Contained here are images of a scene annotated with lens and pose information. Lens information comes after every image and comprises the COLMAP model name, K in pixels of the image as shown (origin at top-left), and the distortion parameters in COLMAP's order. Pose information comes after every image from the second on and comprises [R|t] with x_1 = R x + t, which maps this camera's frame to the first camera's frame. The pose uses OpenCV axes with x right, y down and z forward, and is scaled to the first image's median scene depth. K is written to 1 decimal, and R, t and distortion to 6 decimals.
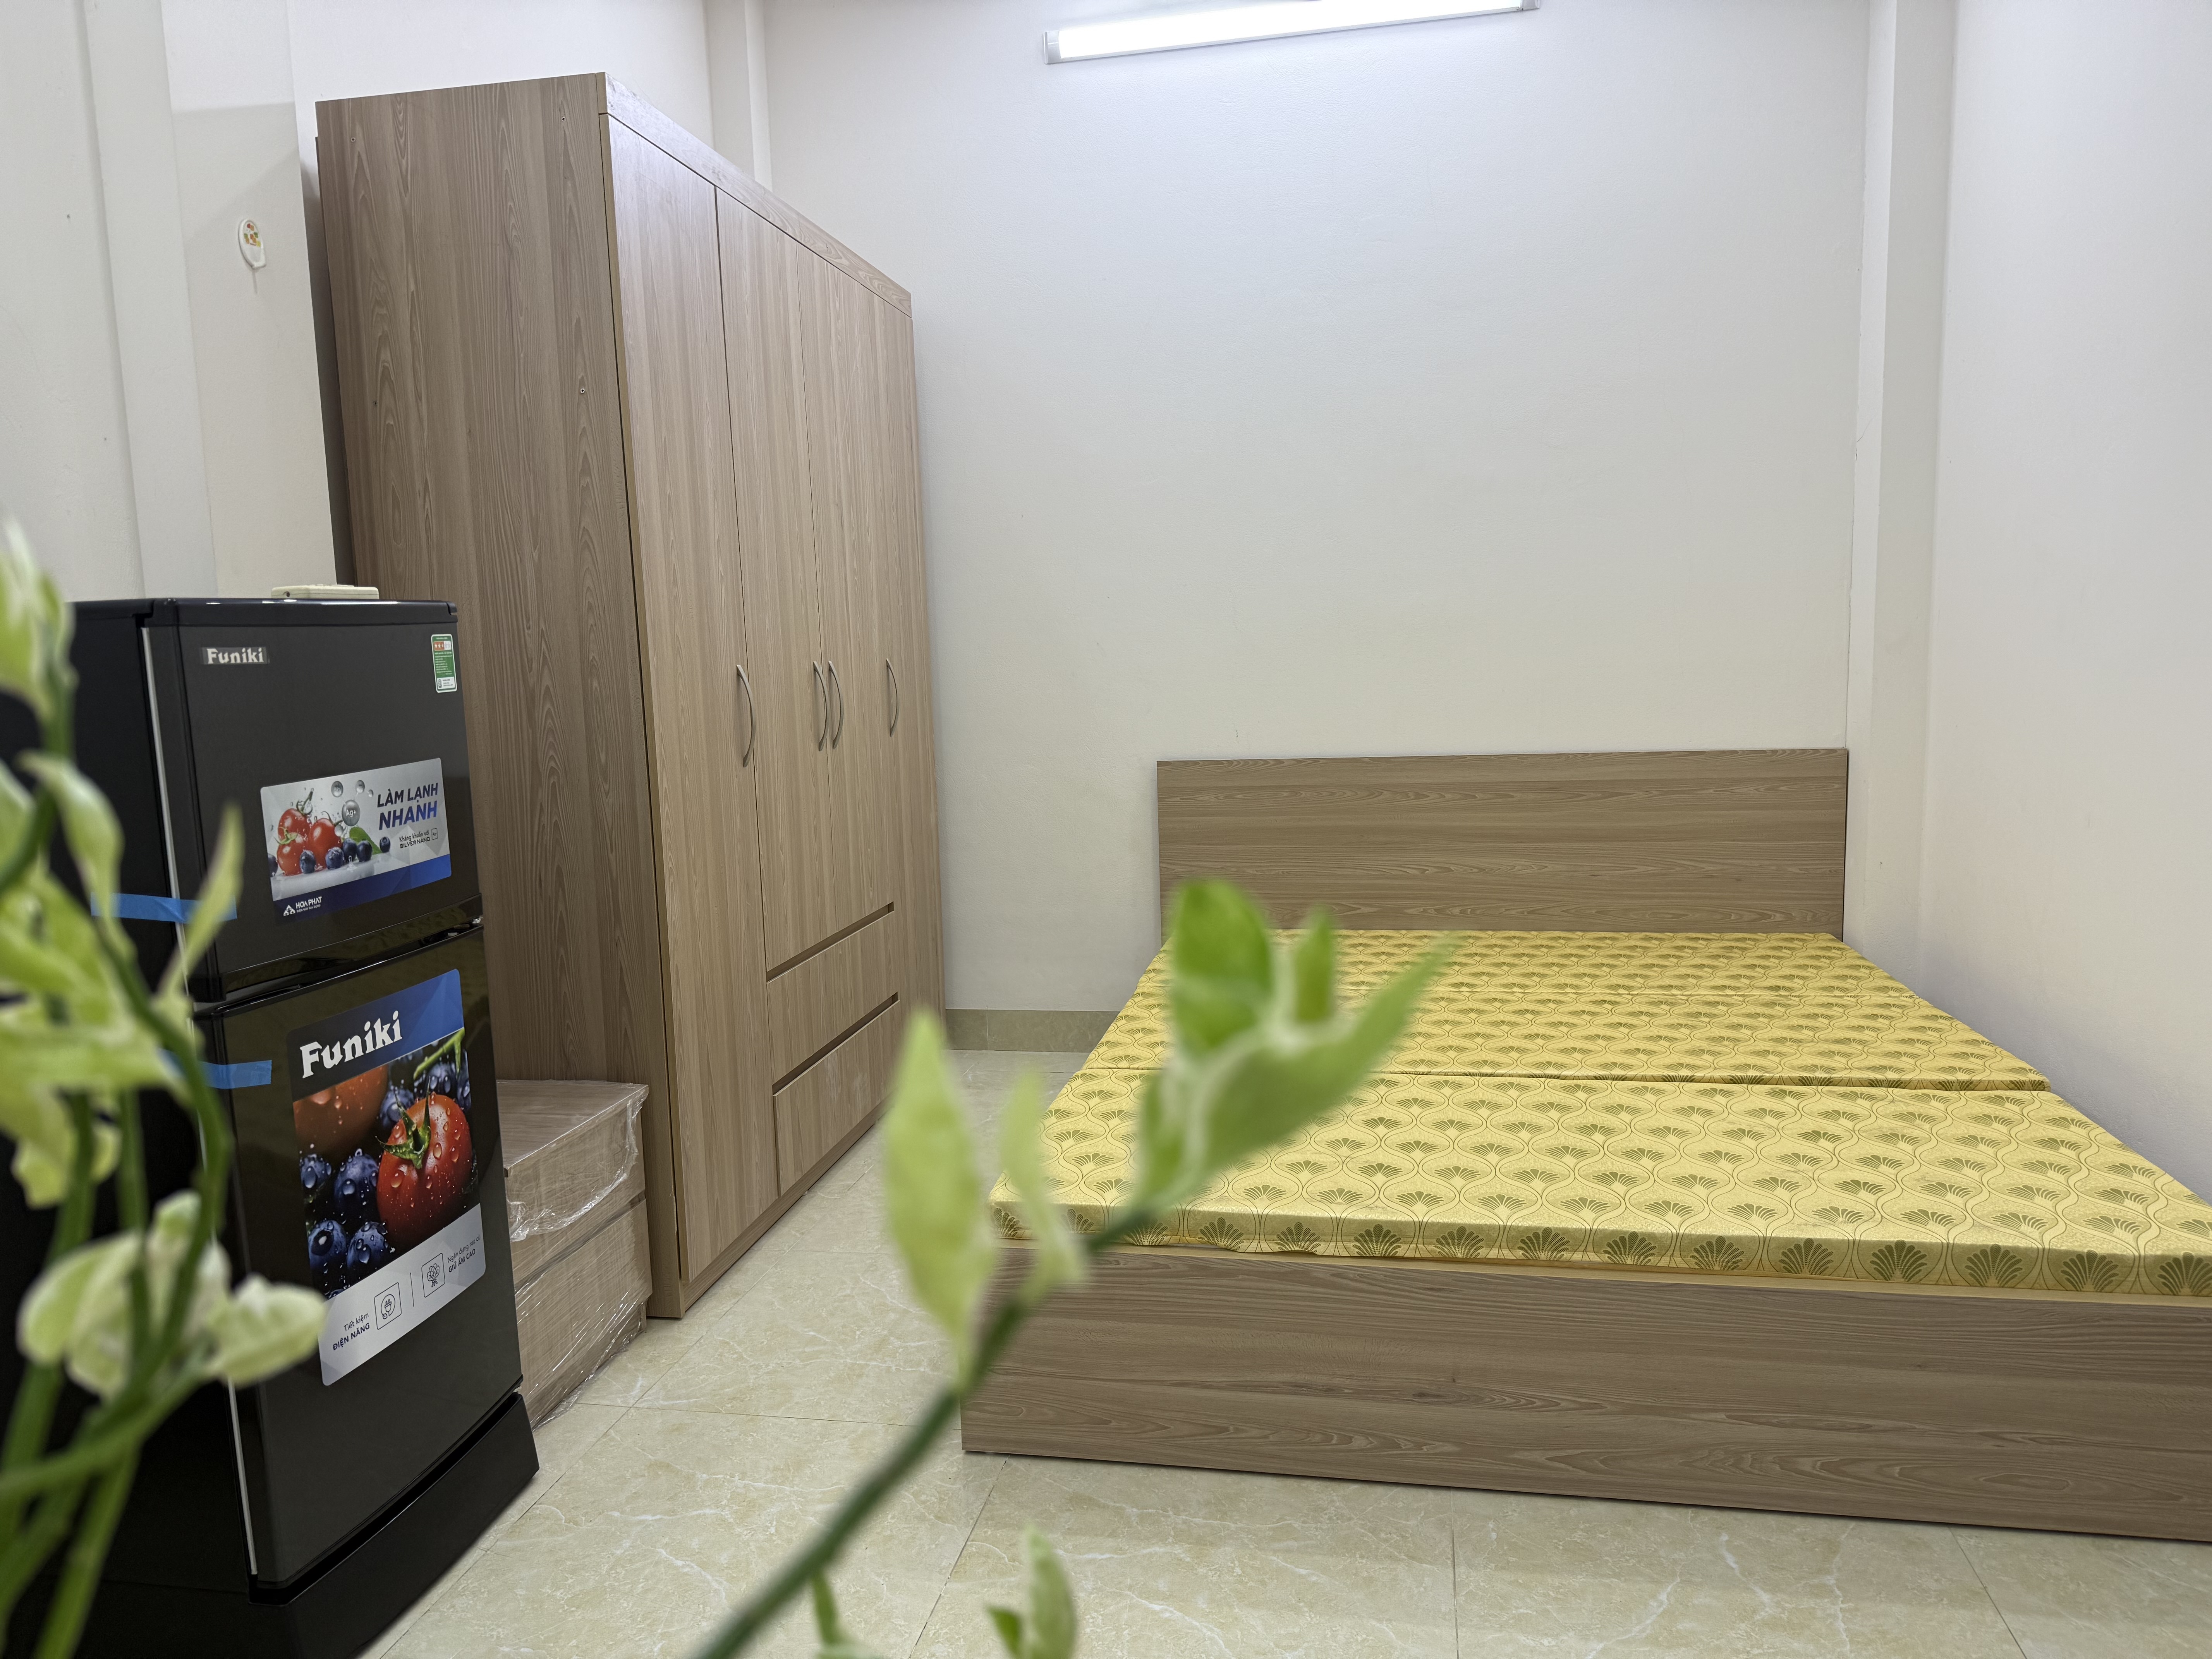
lens RADIAL K [[1544.4, 0, 1083.3], [0, 1544.4, 833.3], [0, 0, 1]] dist [0.126913, -0.186597]
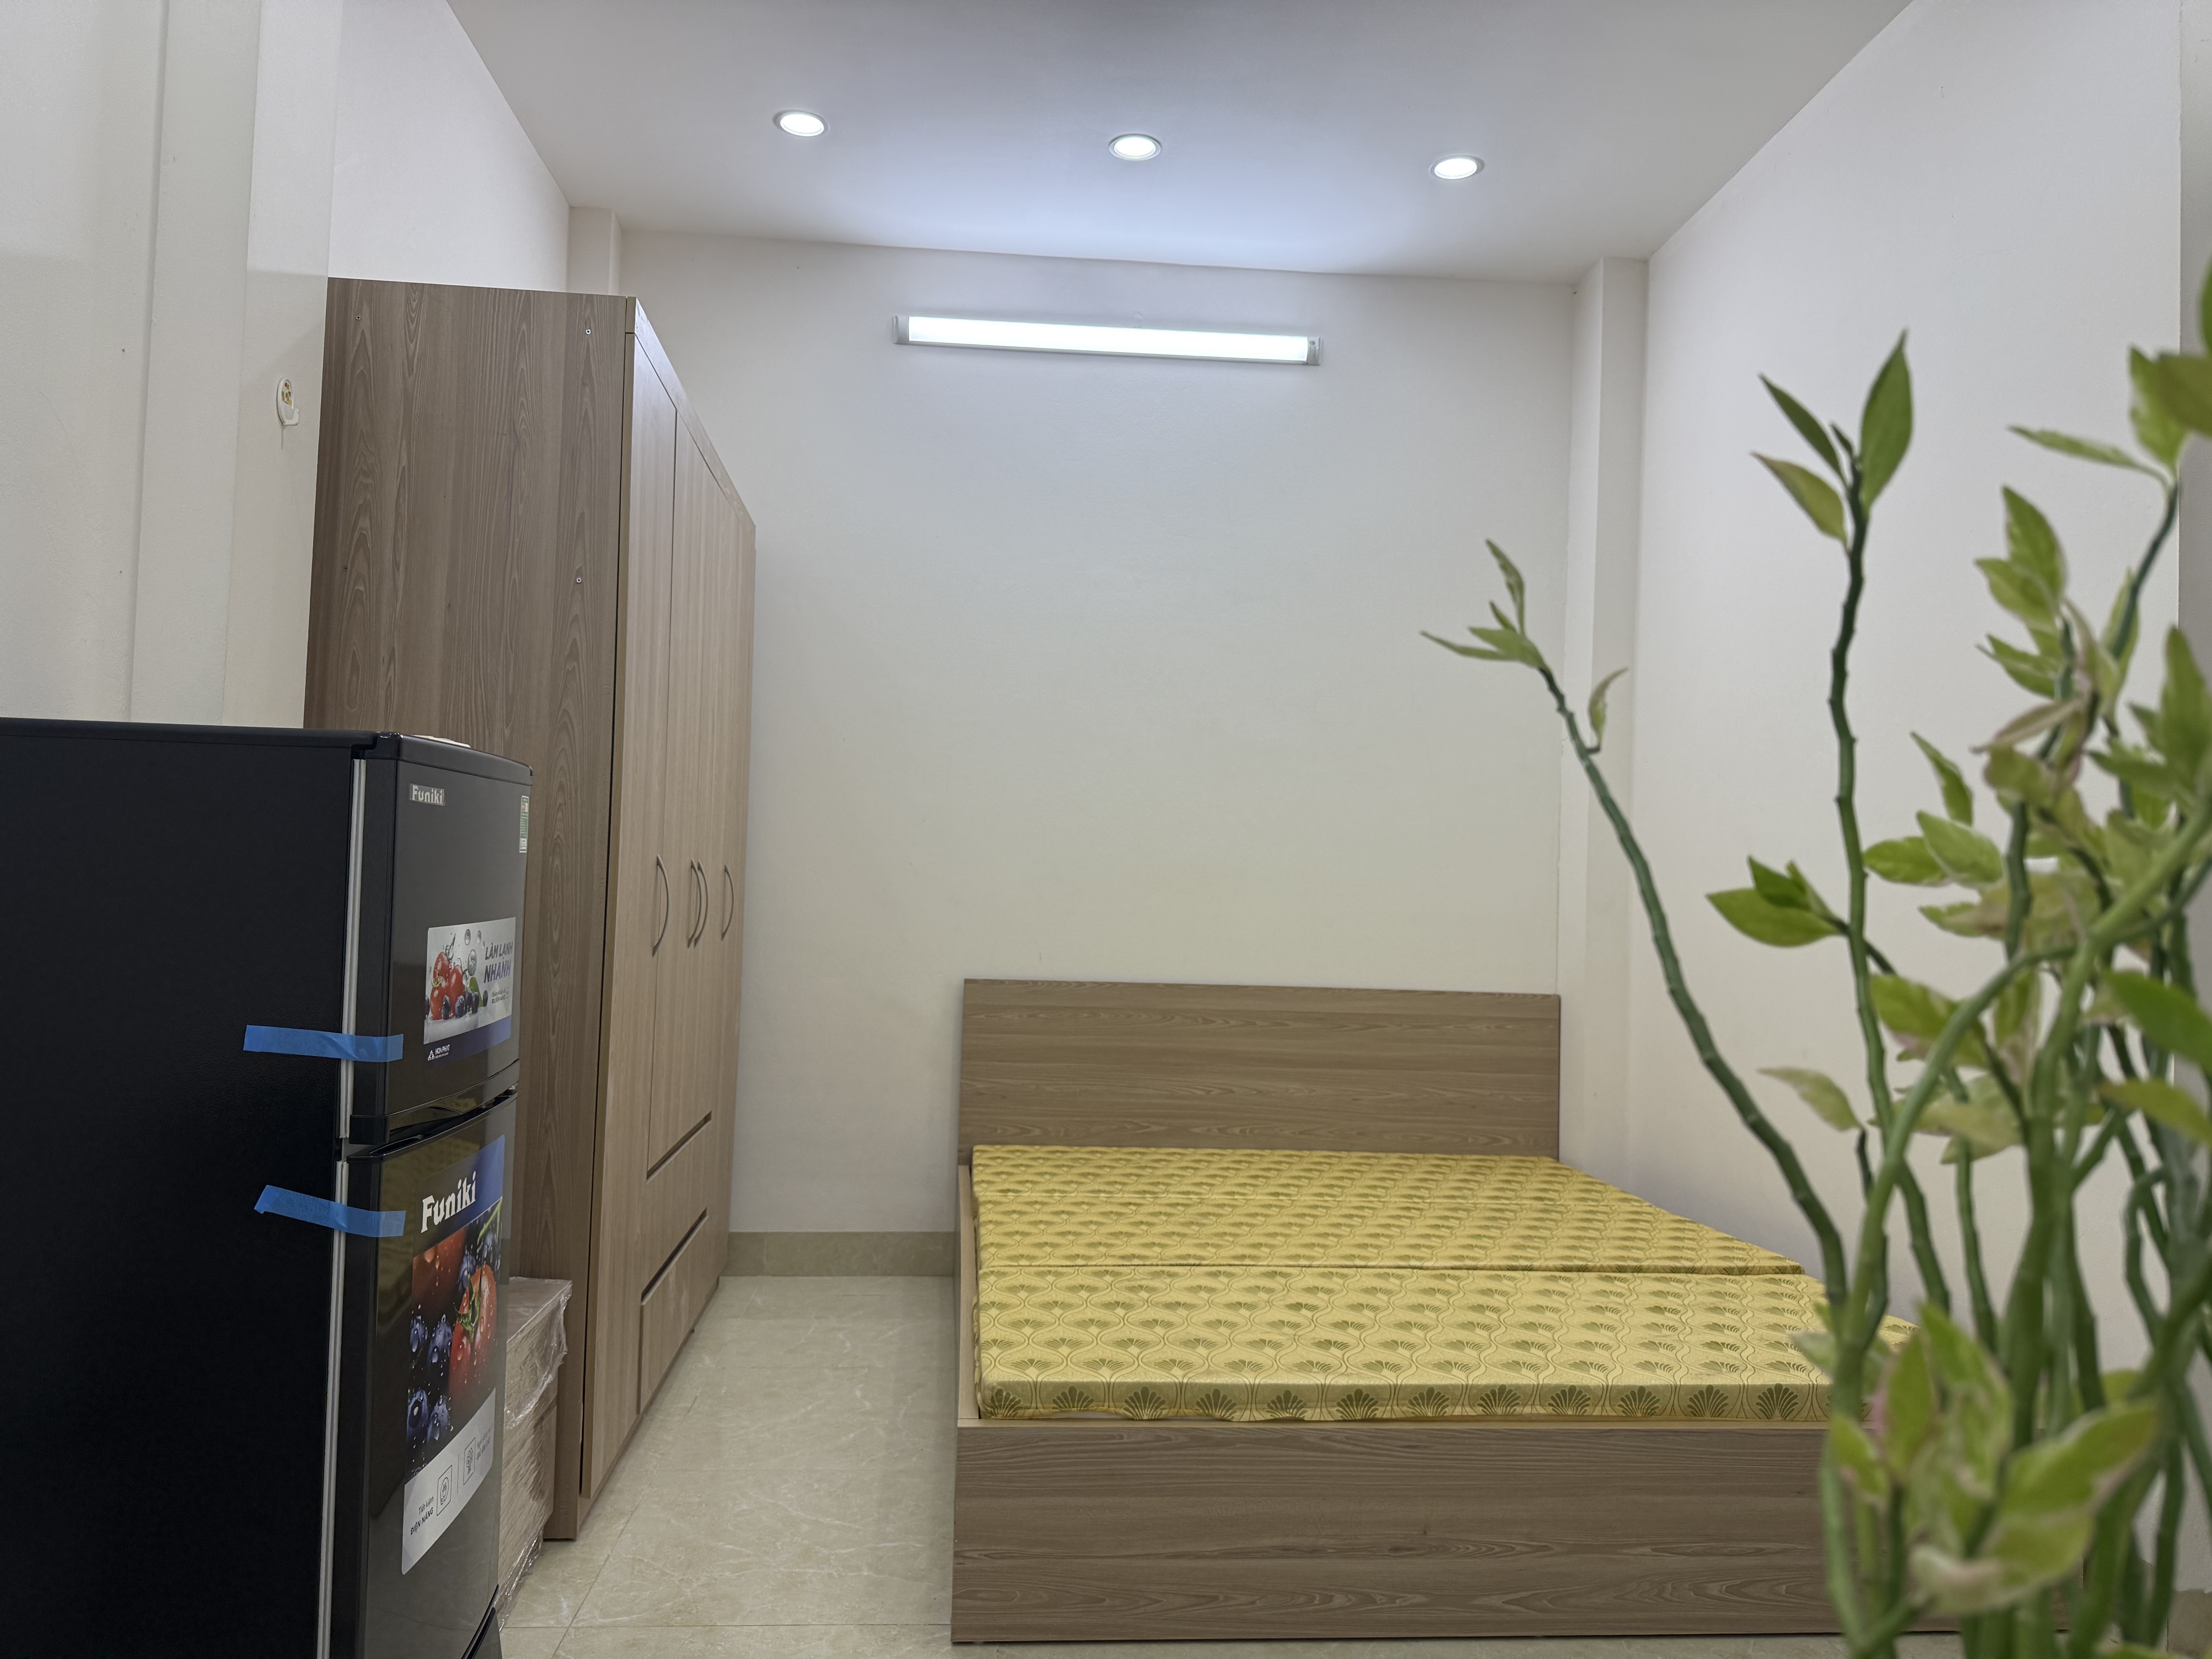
lens RADIAL K [[1547.1, 0, 1106.0], [0, 1547.1, 829.5], [0, 0, 1]] dist [0.039971, -0.047905]
pose [[0.960709, 0.070826, 0.268369, -0.299610], [-0.026636, 0.985958, -0.164855, 0.047365], [-0.276276, 0.151229, 0.949105, -0.046833]]
